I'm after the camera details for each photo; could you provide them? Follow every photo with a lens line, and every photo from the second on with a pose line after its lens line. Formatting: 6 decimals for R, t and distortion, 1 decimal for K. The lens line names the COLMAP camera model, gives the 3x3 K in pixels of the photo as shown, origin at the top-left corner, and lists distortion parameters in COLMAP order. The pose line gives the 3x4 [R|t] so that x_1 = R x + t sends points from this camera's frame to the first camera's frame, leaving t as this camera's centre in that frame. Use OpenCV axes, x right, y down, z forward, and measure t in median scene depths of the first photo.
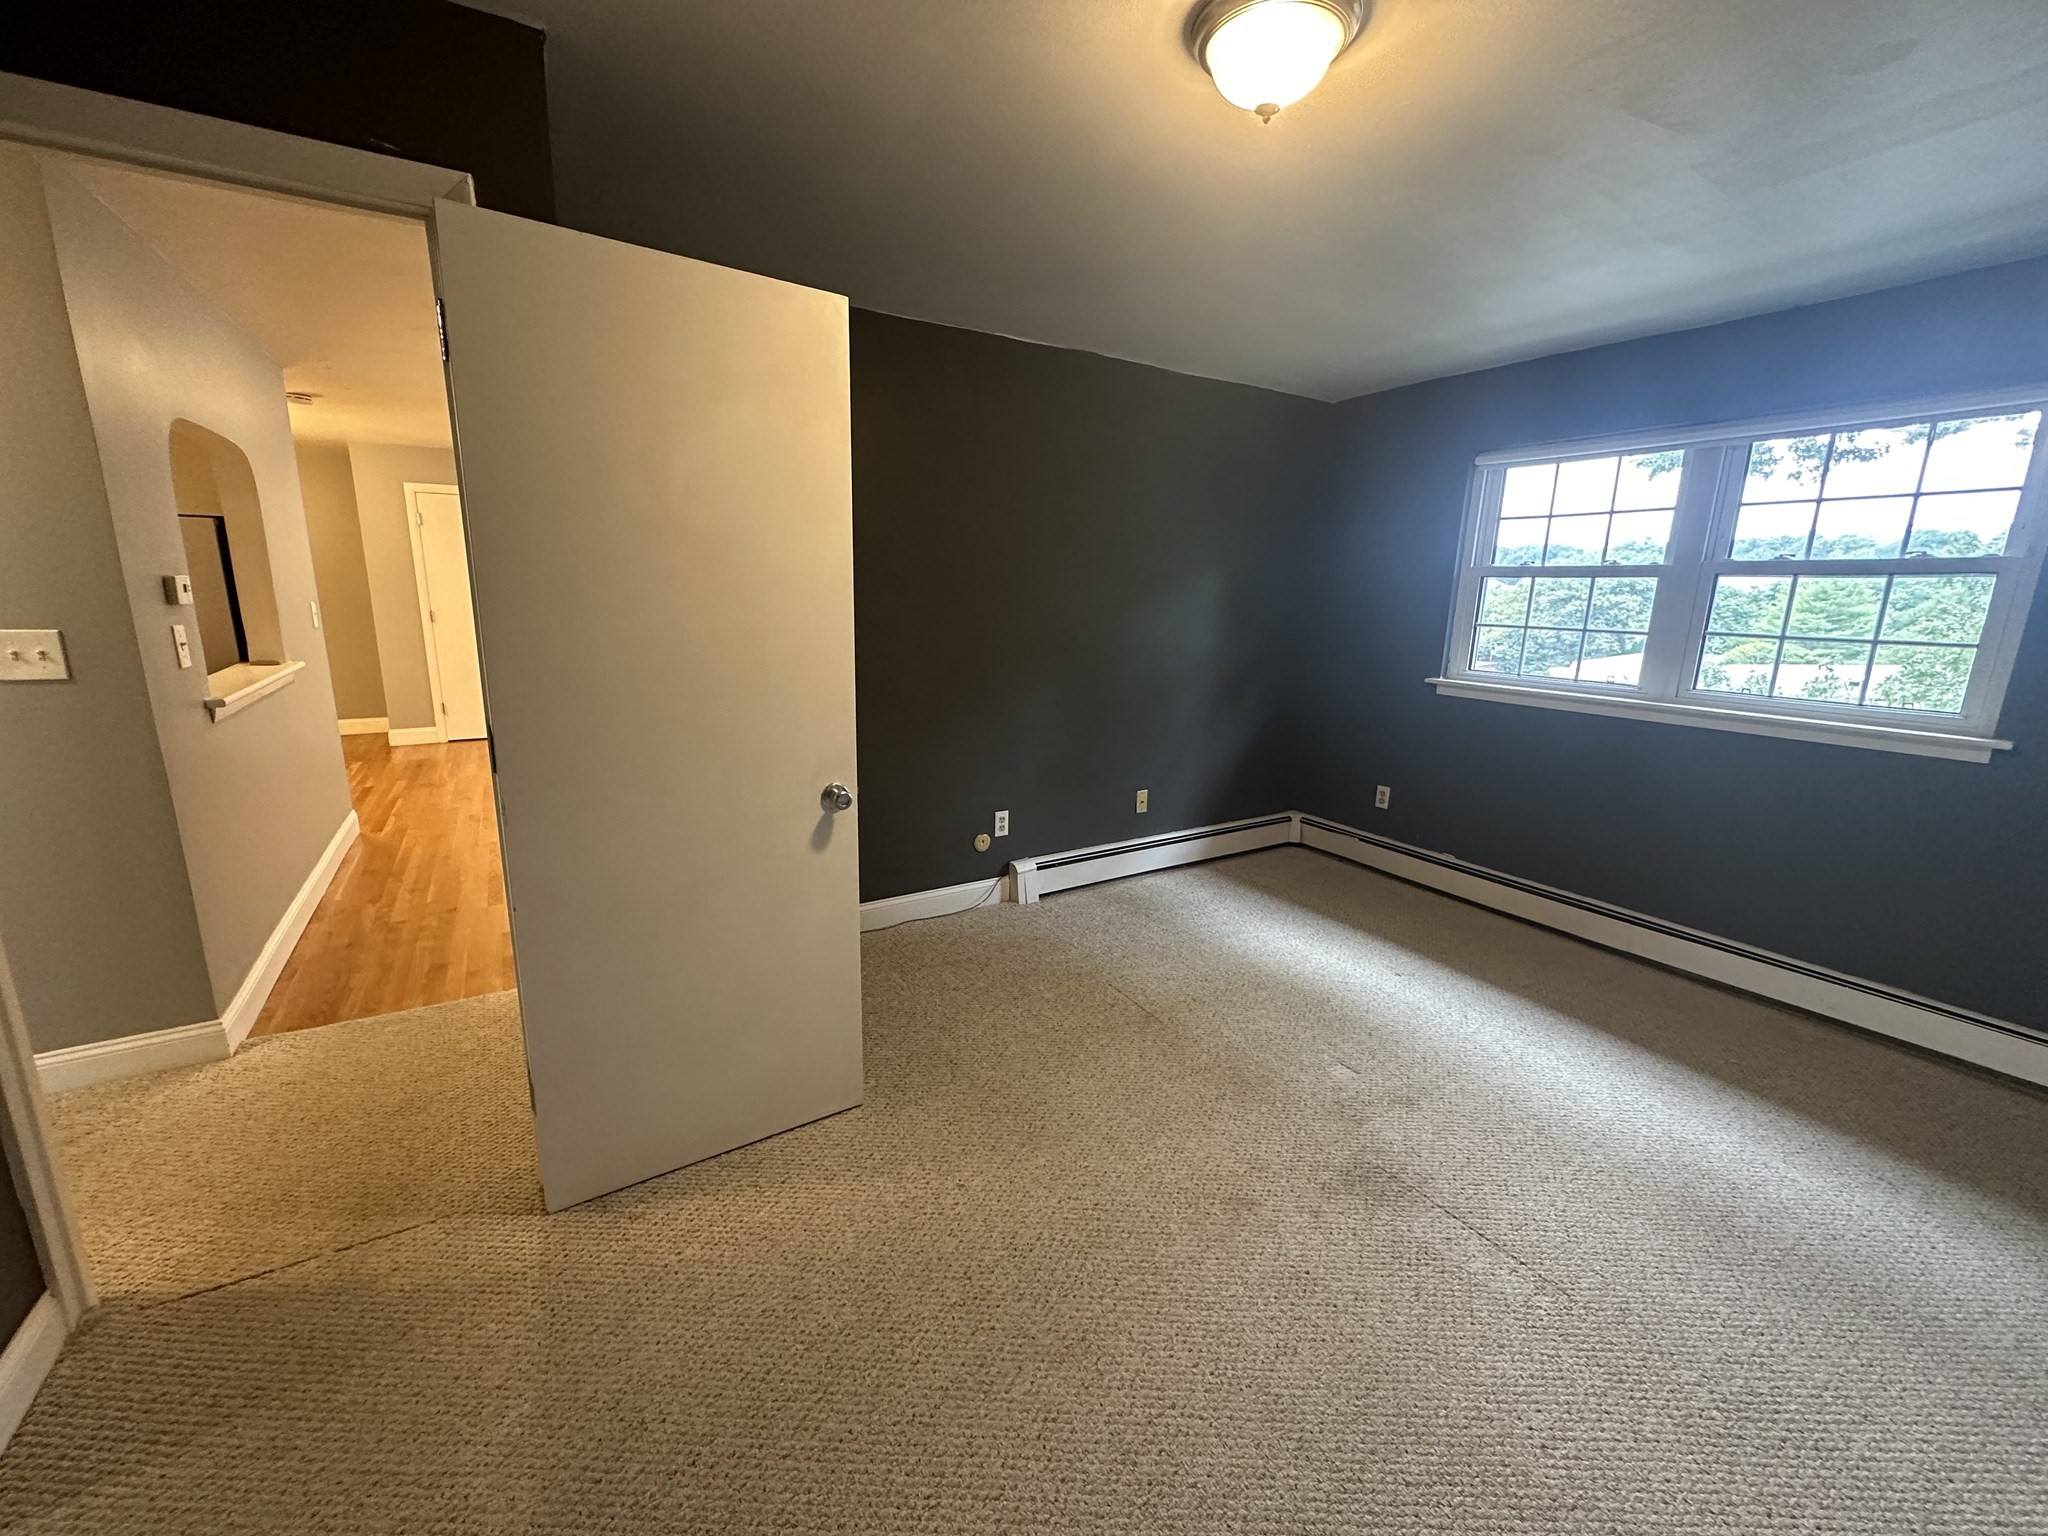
lens RADIAL K [[818.2, 0, 1020.7], [0, 818.2, 767.6], [0, 0, 1]] dist [-0.003246, 0.000297]
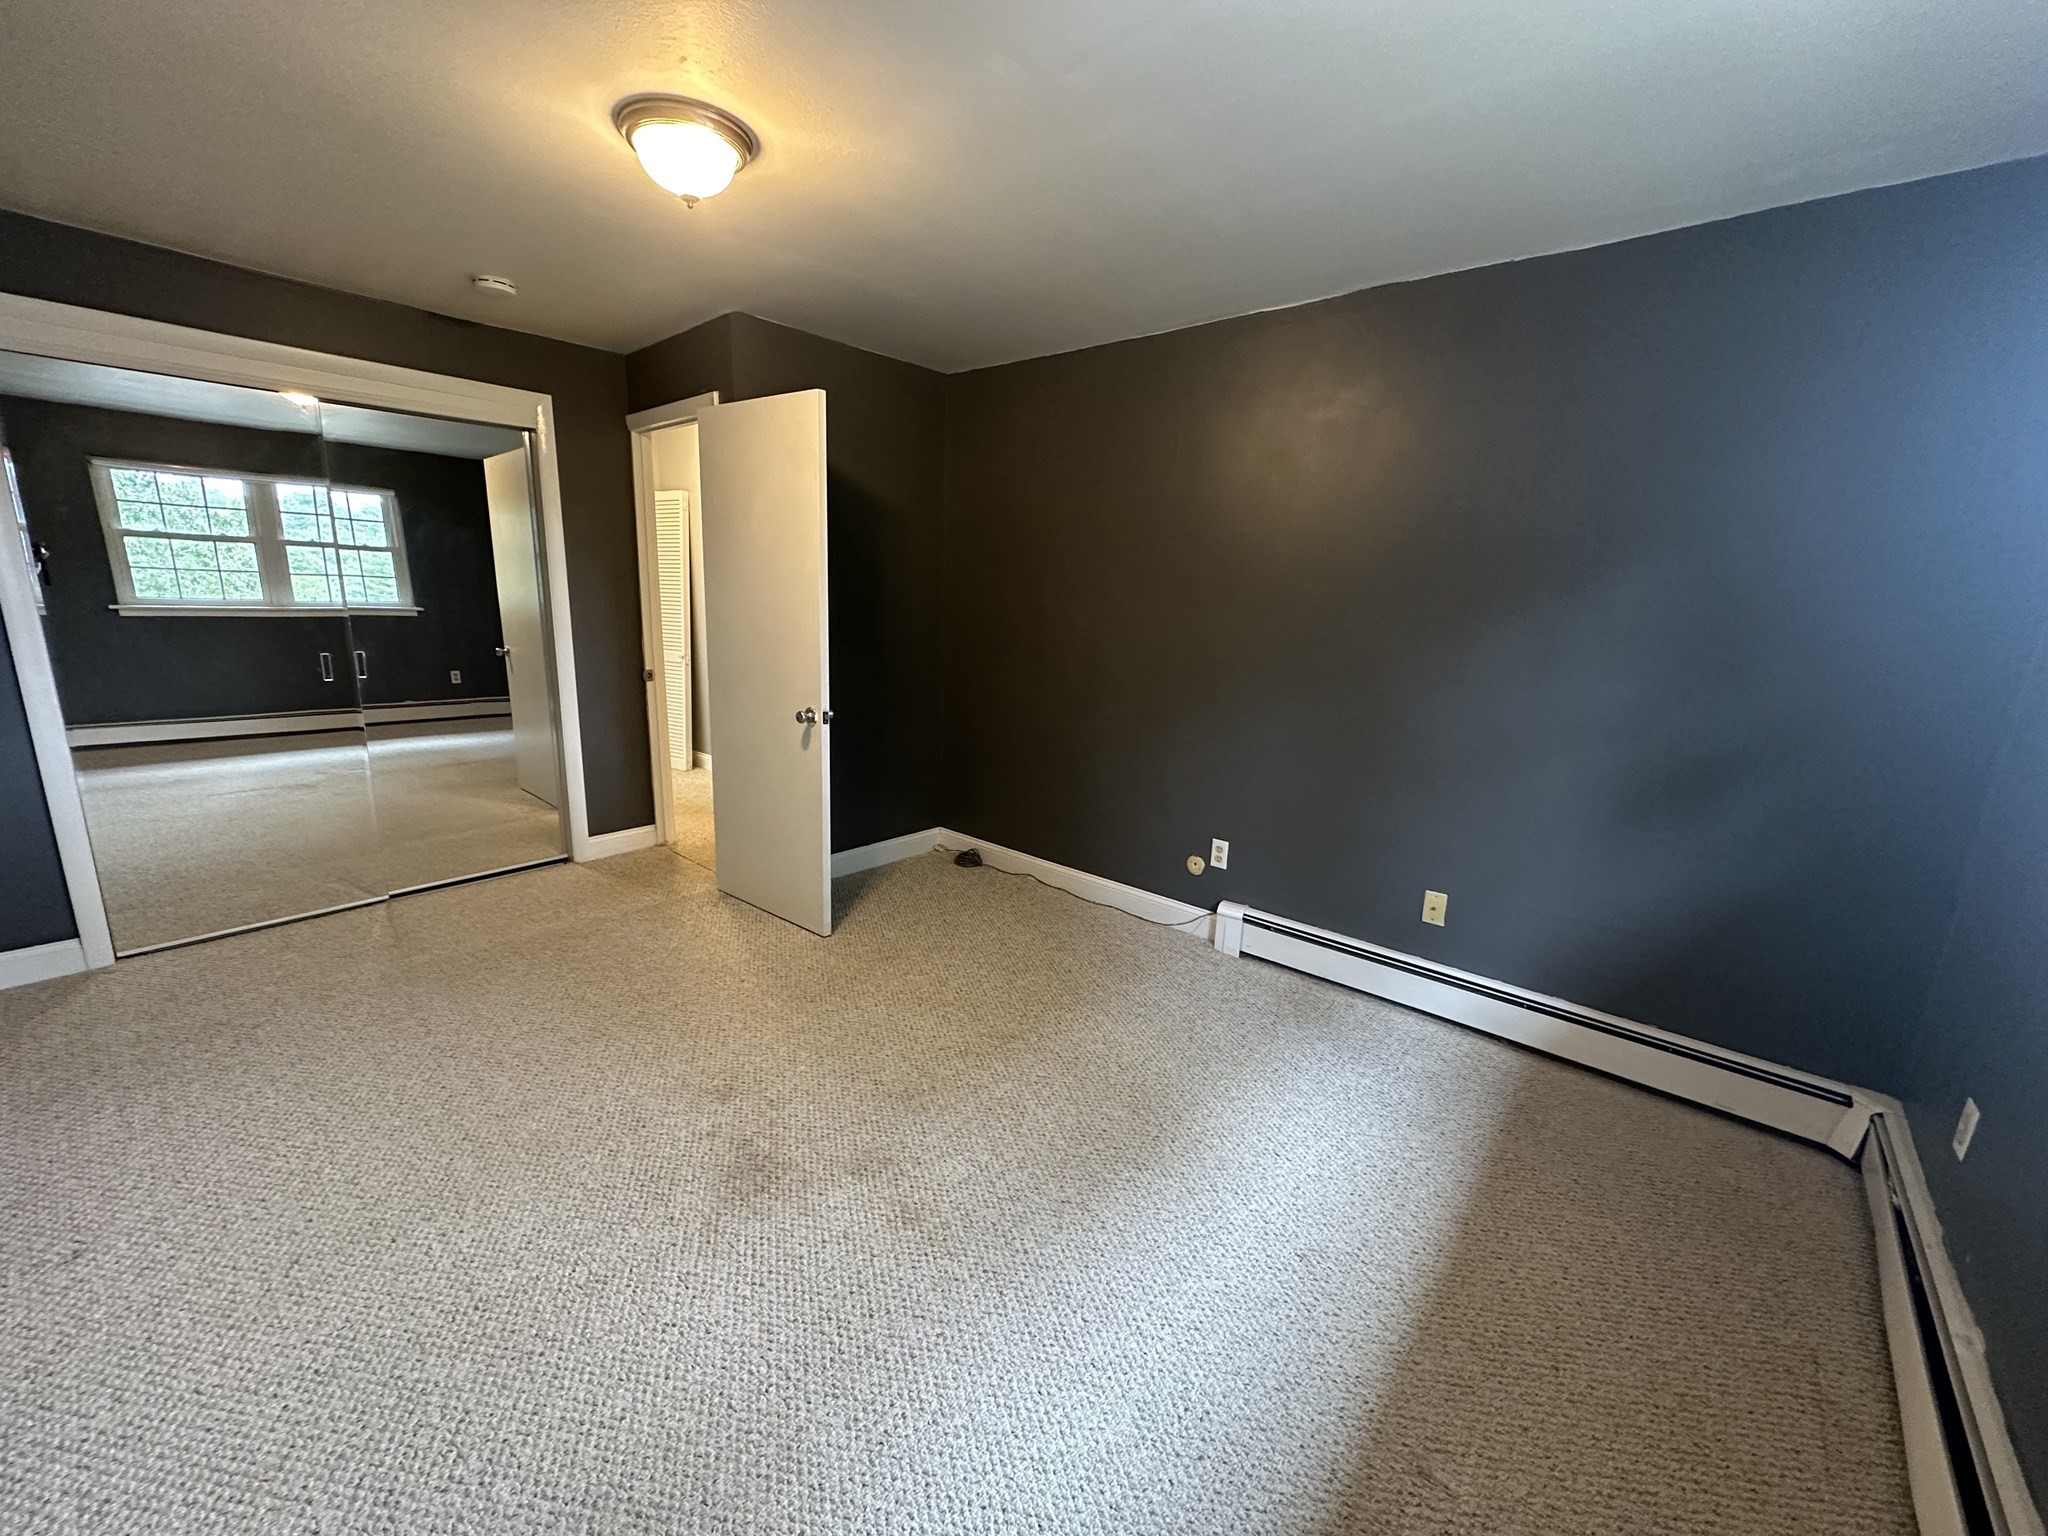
lens RADIAL K [[818.2, 0, 1027.8], [0, 818.2, 766.3], [0, 0, 1]] dist [-0.003246, 0.000297]
pose [[0.301271, 0.194004, -0.933594, 1.318217], [-0.233243, 0.964335, 0.125125, -0.157935], [0.924572, 0.180058, 0.335777, 0.866007]]
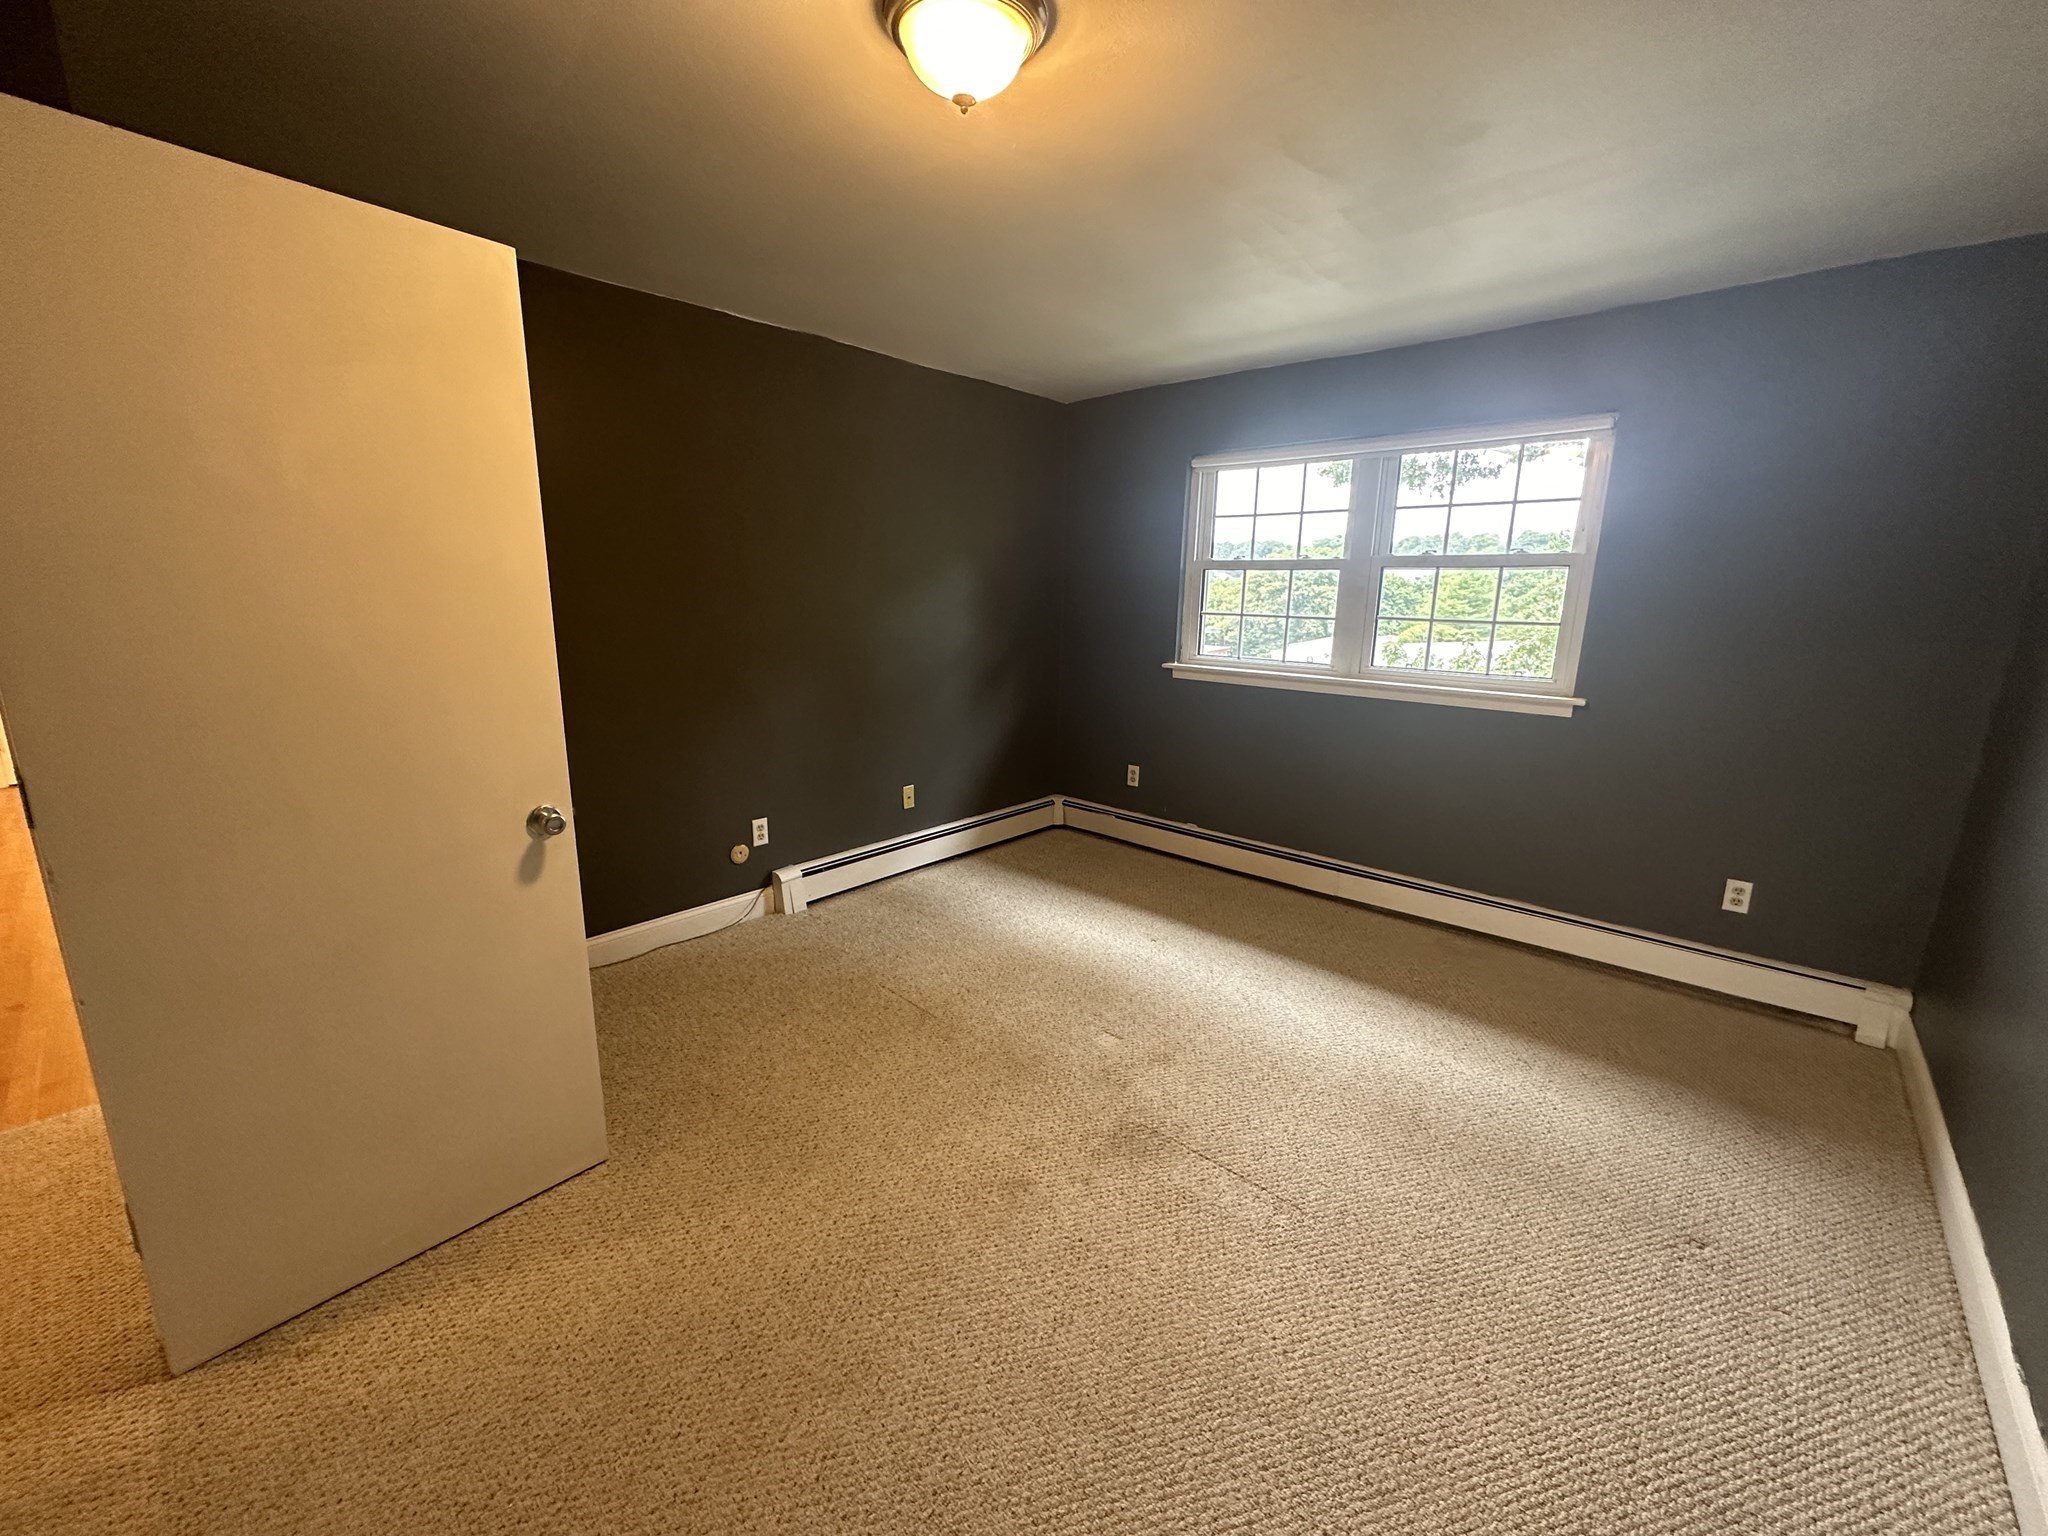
lens RADIAL K [[818.2, 0, 1023.4], [0, 818.2, 767.7], [0, 0, 1]] dist [-0.003246, 0.000297]
pose [[0.960856, -0.066092, 0.269050, 0.034926], [0.064063, 0.997812, 0.016326, -0.002644], [-0.269540, 0.001549, 0.962988, 0.014919]]
